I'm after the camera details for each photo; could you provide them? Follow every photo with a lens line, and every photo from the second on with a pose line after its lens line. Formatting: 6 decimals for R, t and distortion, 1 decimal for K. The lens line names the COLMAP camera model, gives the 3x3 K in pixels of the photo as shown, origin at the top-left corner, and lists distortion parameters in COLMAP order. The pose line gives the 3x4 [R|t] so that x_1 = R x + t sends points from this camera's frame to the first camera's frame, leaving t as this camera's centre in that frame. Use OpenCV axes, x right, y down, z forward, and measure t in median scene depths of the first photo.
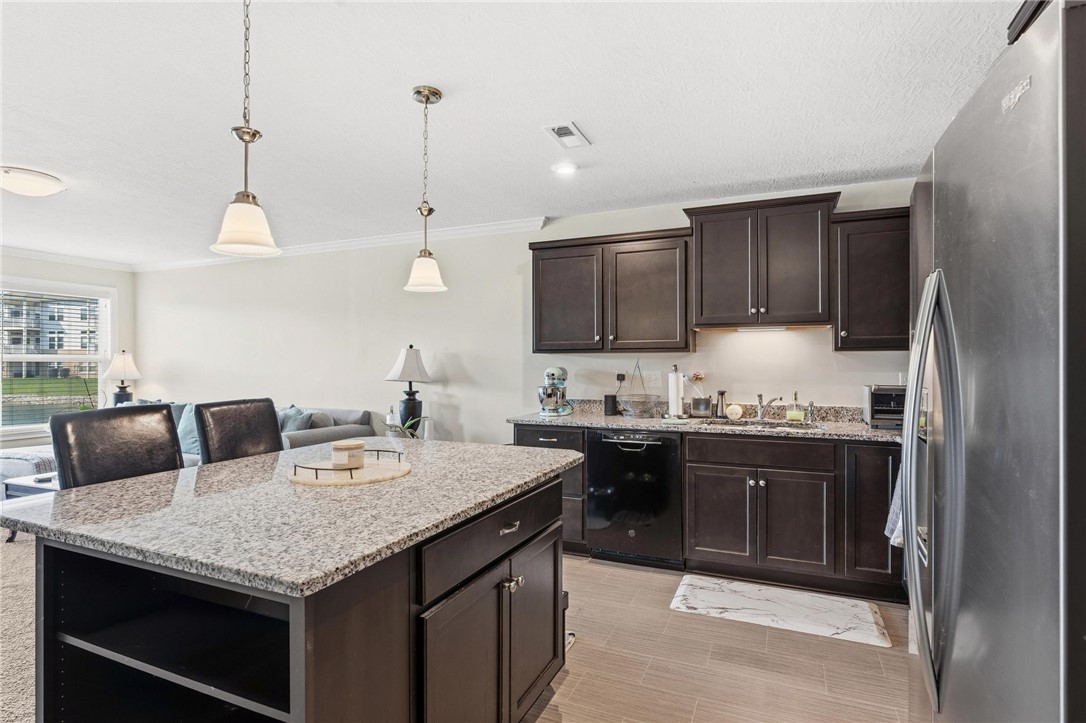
lens RADIAL K [[550.4, 0, 543.0], [0, 550.4, 361.5], [0, 0, 1]] dist [-0.000451, 0.000584]
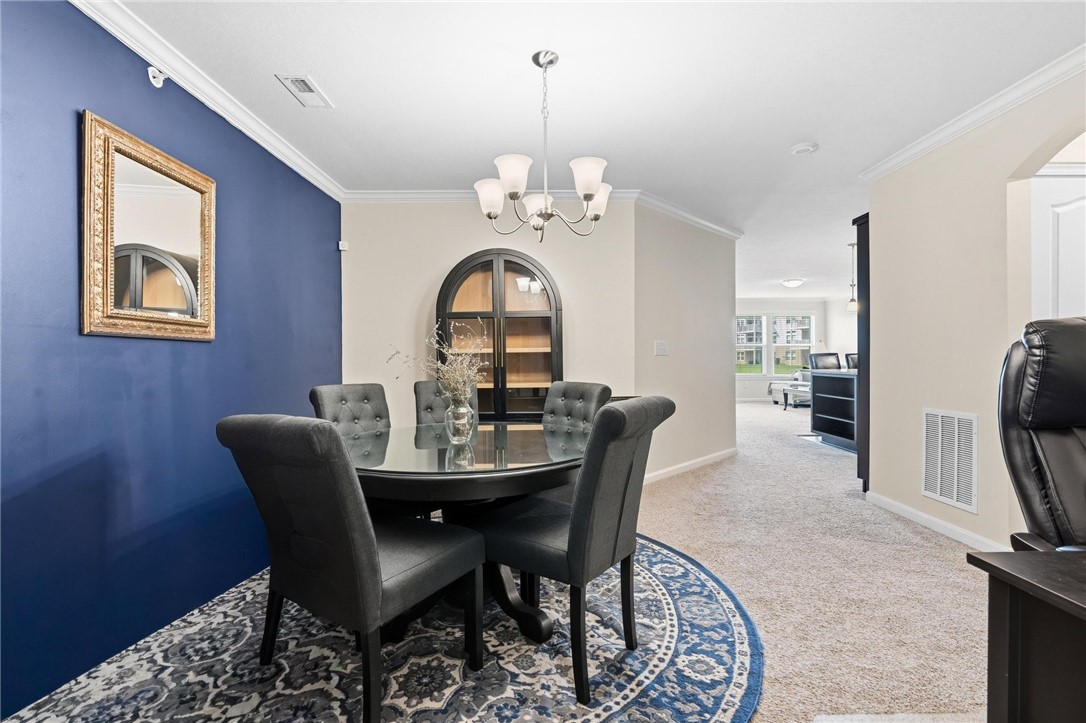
lens RADIAL K [[550.4, 0, 543.0], [0, 550.4, 361.5], [0, 0, 1]] dist [-0.000451, 0.000584]
pose [[0.451254, 0.007947, -0.892360, 0.596996], [-0.000128, 0.999961, 0.008840, 0.039704], [0.892396, -0.003875, 0.451237, -0.839186]]
